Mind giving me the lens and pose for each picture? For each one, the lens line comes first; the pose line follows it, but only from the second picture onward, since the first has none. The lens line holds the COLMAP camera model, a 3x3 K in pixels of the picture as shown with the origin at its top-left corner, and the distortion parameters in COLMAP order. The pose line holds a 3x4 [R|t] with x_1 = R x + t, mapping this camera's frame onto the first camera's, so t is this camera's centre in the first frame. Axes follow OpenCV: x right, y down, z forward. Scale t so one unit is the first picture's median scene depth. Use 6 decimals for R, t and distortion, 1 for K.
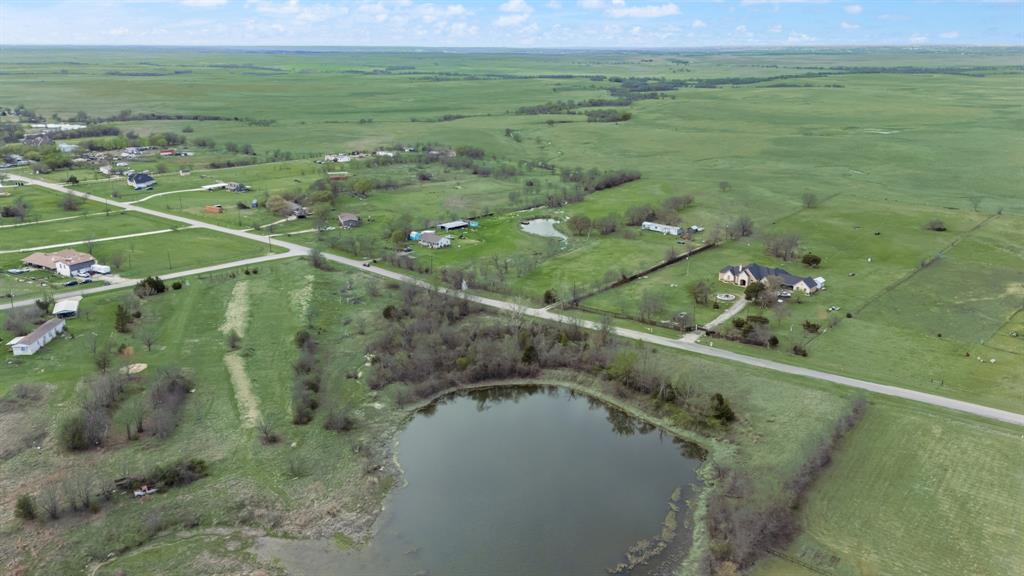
lens RADIAL K [[737.8, 0, 512.0], [0, 737.8, 288.0], [0, 0, 1]] dist [0.082396, -0.088644]
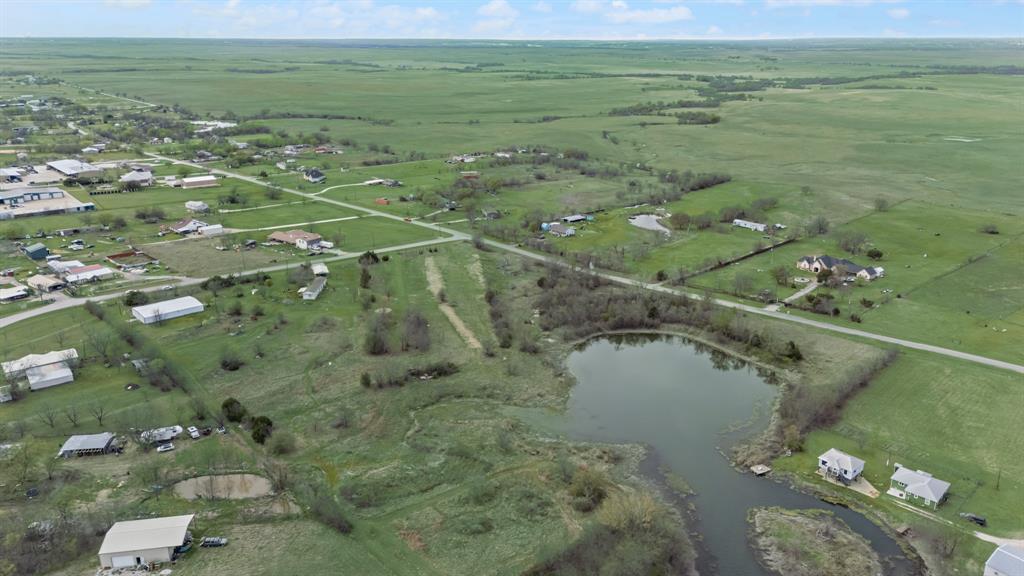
lens RADIAL K [[737.8, 0, 512.0], [0, 737.8, 288.0], [0, 0, 1]] dist [0.082396, -0.088644]
pose [[0.994634, 0.035239, -0.097269, -0.062673], [-0.034268, 0.999345, 0.011639, 0.020816], [0.097615, -0.008243, 0.995190, -0.246586]]
